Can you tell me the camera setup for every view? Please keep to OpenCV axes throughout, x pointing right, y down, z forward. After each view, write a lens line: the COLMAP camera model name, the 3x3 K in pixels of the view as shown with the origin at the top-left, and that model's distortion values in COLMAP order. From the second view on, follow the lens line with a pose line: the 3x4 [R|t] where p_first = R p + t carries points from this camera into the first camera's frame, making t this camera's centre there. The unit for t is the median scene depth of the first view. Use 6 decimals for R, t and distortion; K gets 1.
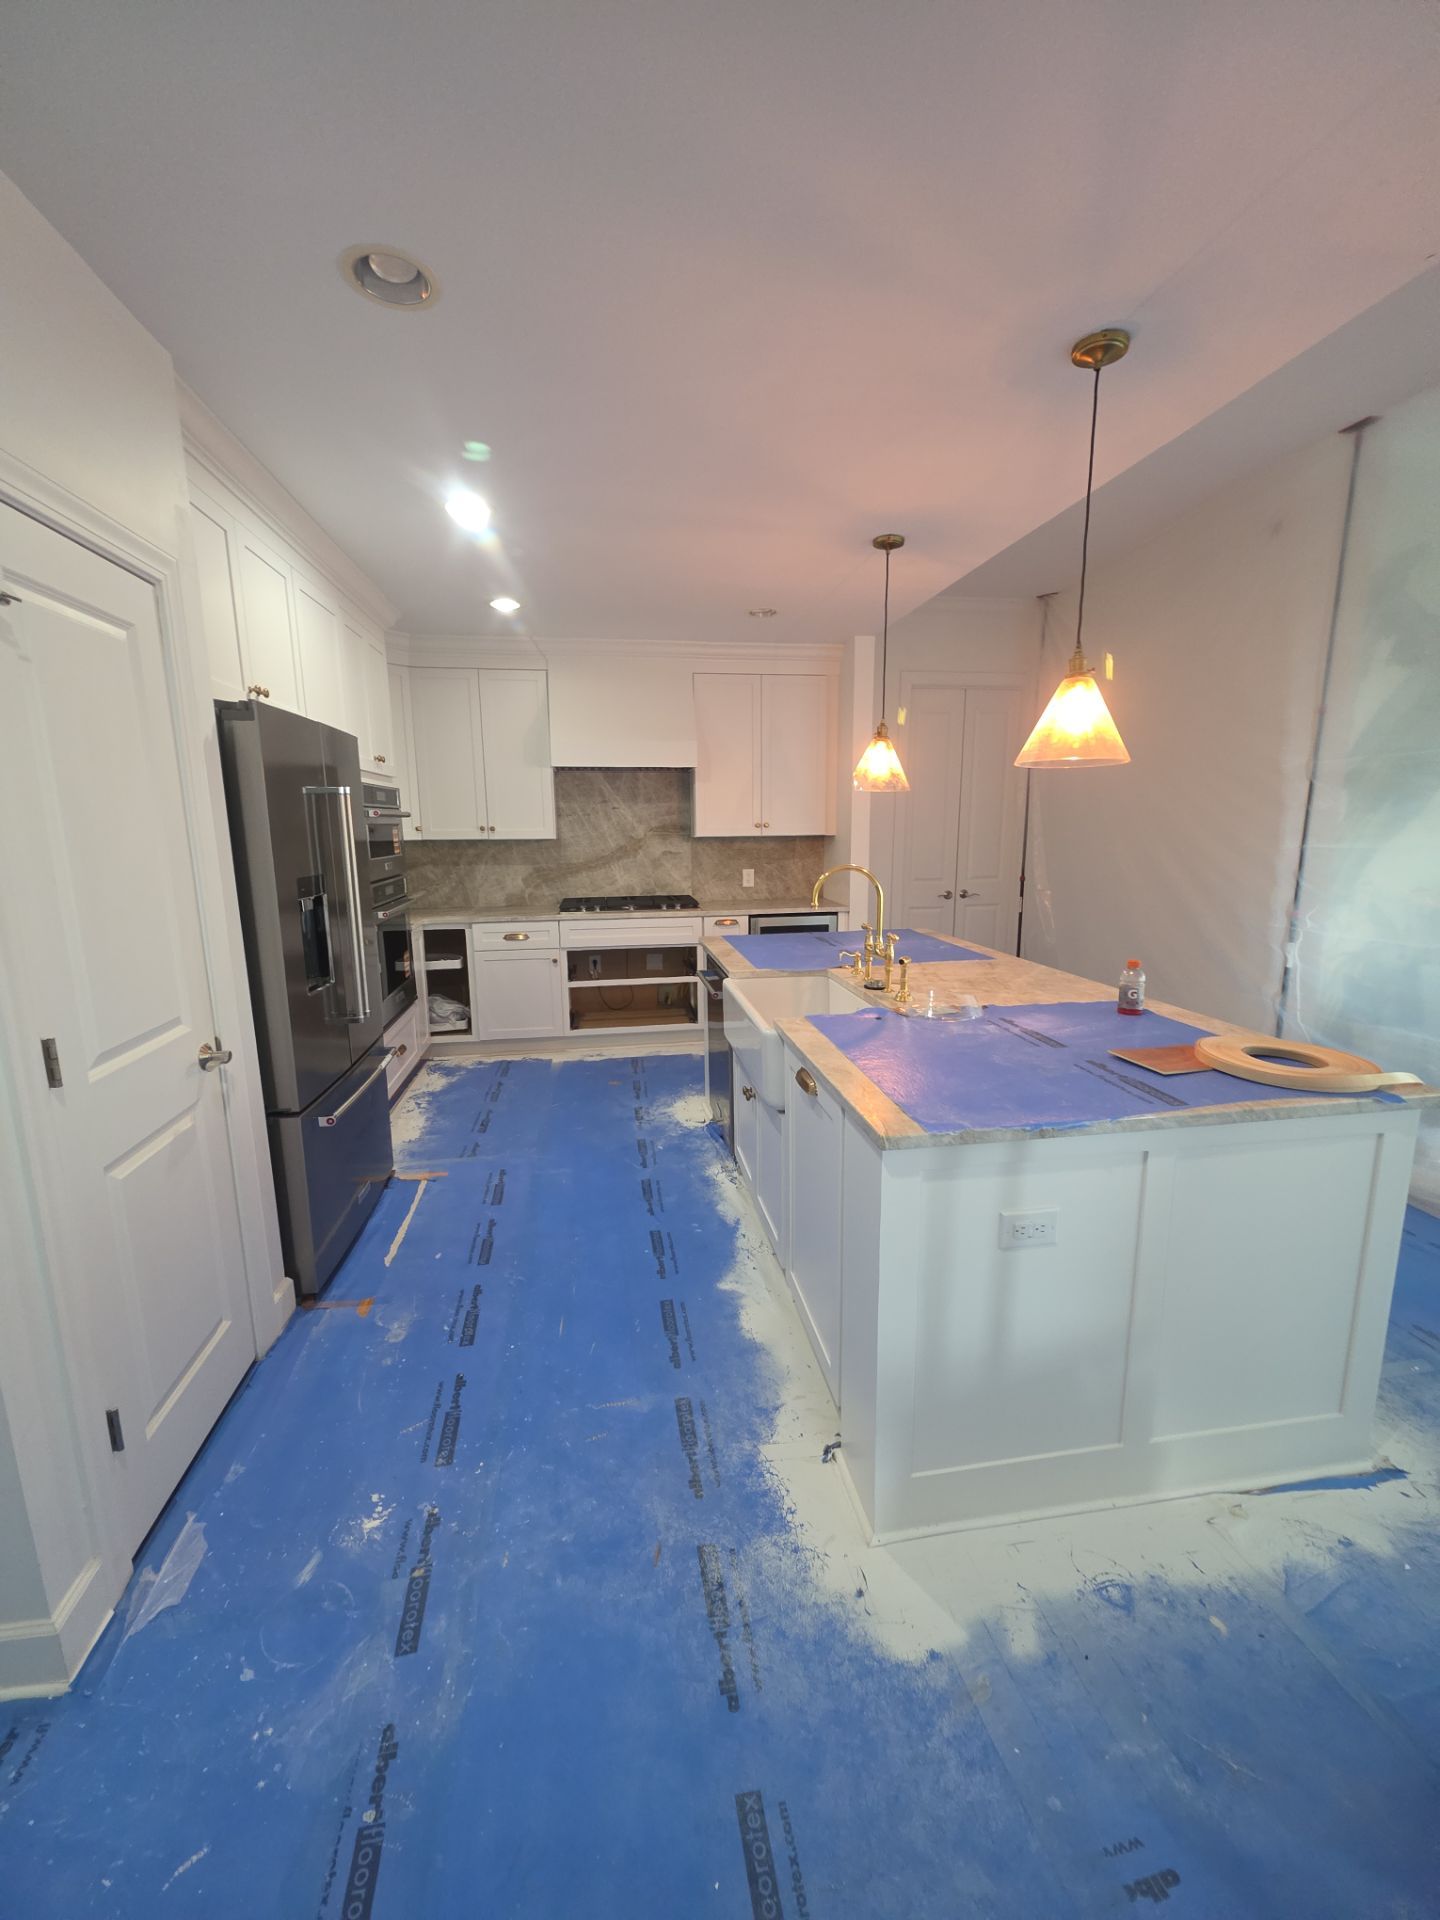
lens RADIAL K [[764.0, 0, 718.6], [0, 764.0, 957.6], [0, 0, 1]] dist [-0.002482, 0.002684]
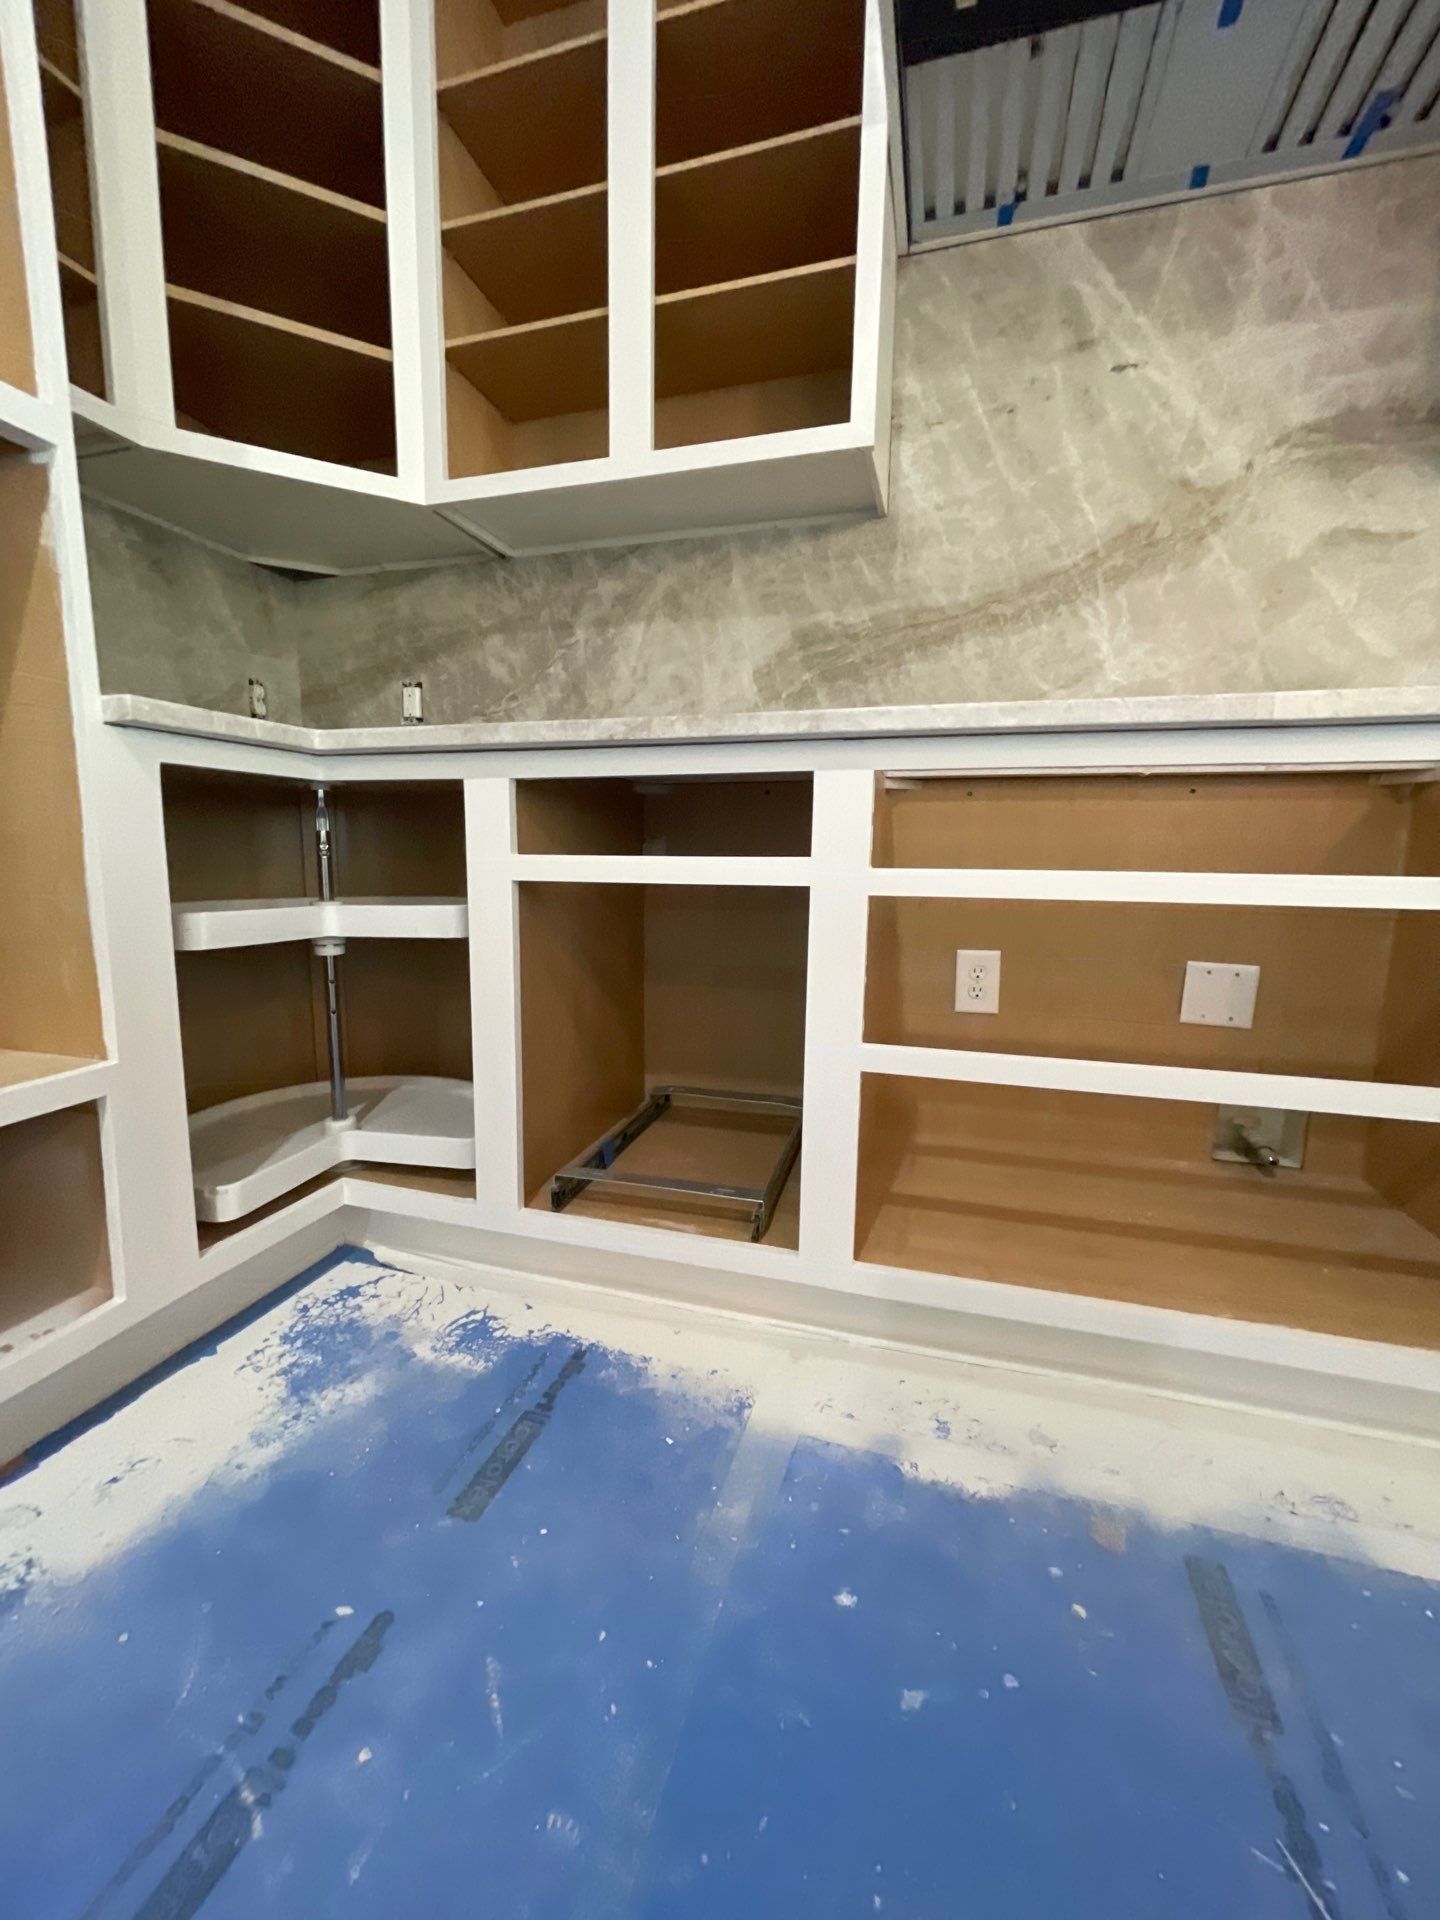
lens RADIAL K [[764.0, 0, 718.6], [0, 764.0, 957.6], [0, 0, 1]] dist [-0.002482, 0.002684]
pose [[0.902774, 0.079345, -0.422733, -0.135753], [-0.096898, 0.995090, -0.020159, 0.015393], [0.419058, 0.059161, 0.906030, 0.734955]]
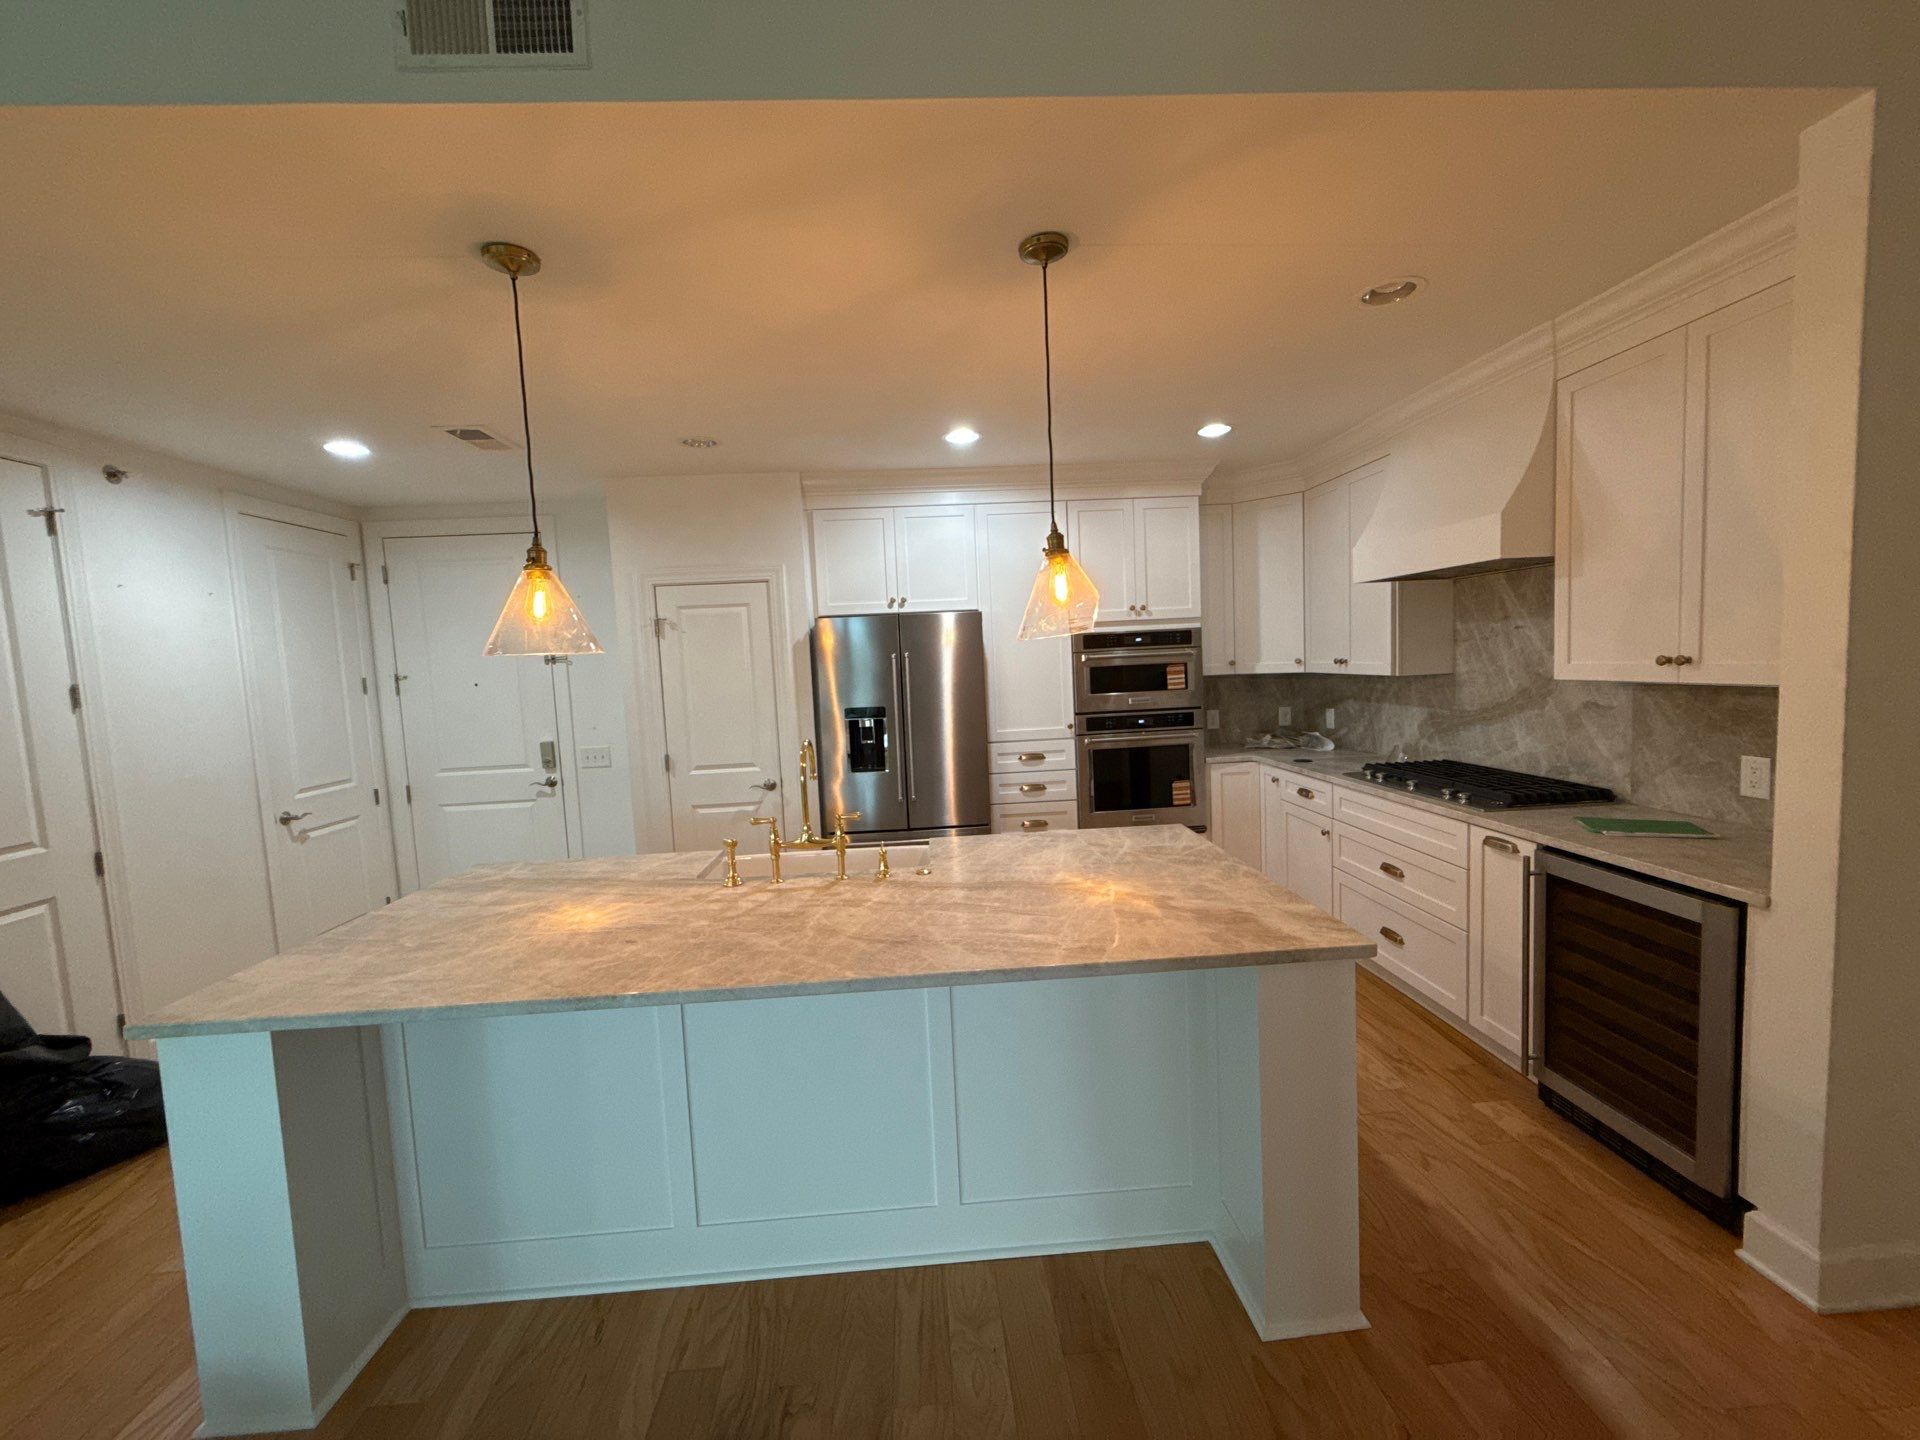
lens RADIAL K [[764.0, 0, 954.8], [0, 764.0, 718.9], [0, 0, 1]] dist [-0.002482, 0.002684]
pose [[-0.105760, 0.091856, -0.990140, 0.533196], [-0.125279, 0.986560, 0.104905, -0.131803], [0.986468, 0.135139, -0.092831, 0.624701]]
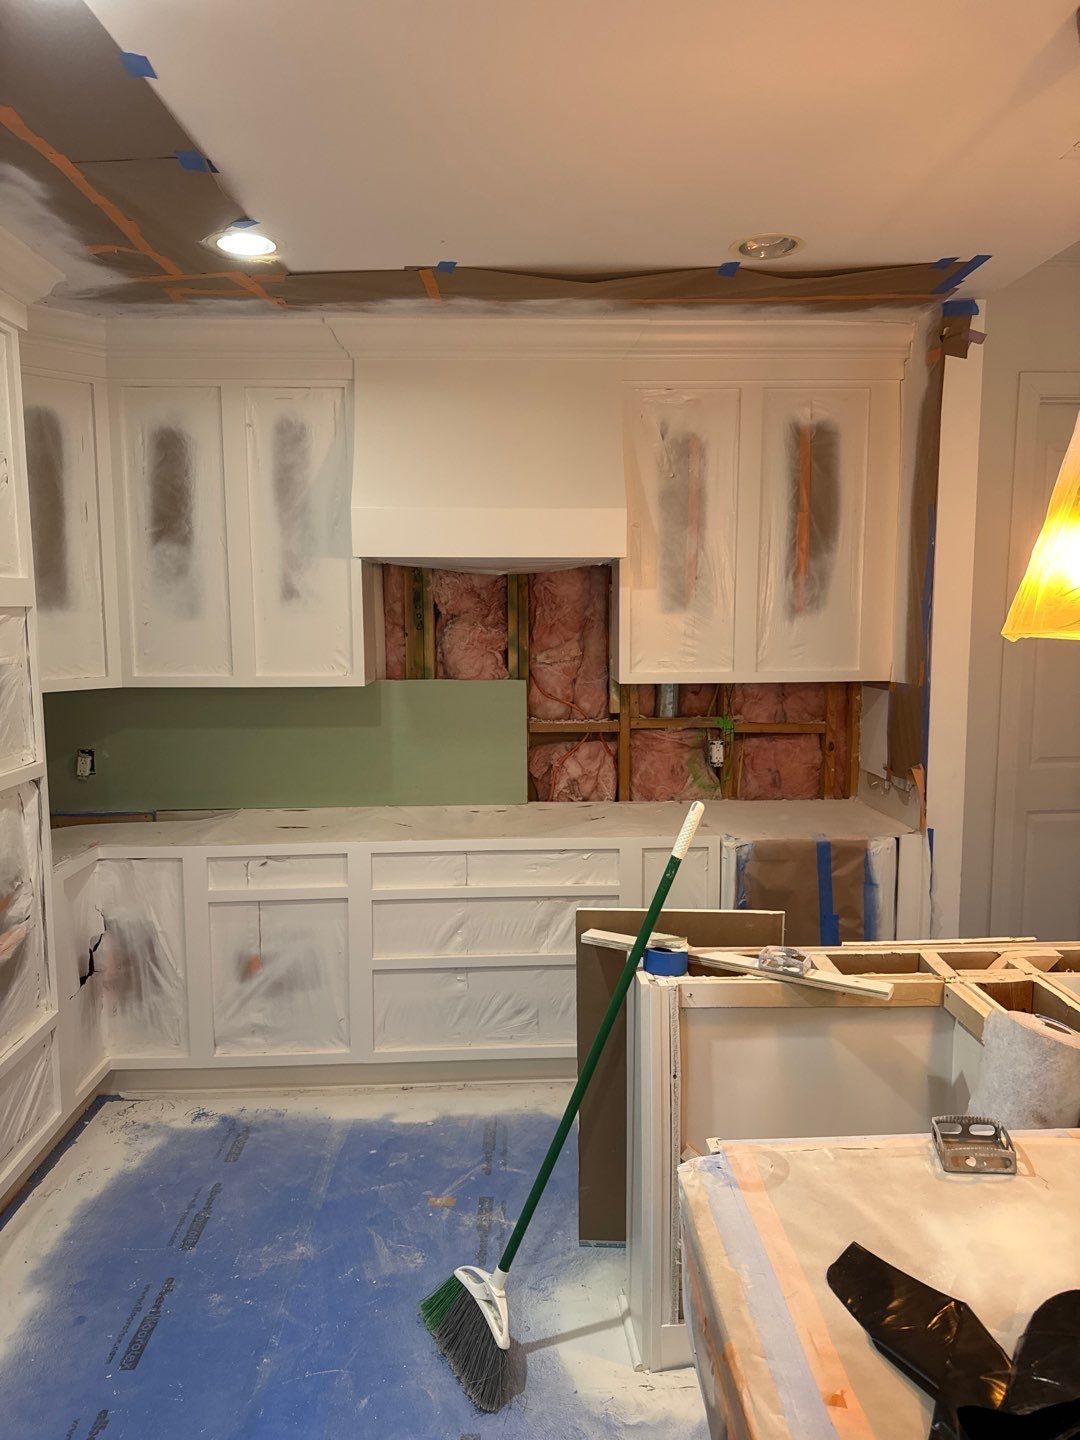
lens RADIAL K [[971.4, 0, 535.8], [0, 971.4, 730.3], [0, 0, 1]] dist [0.090764, -0.100206]
pose [[0.993058, 0.020030, -0.115909, -0.006952], [-0.025768, 0.998504, -0.048222, -0.090683], [0.114770, 0.050874, 0.992089, 0.307315]]
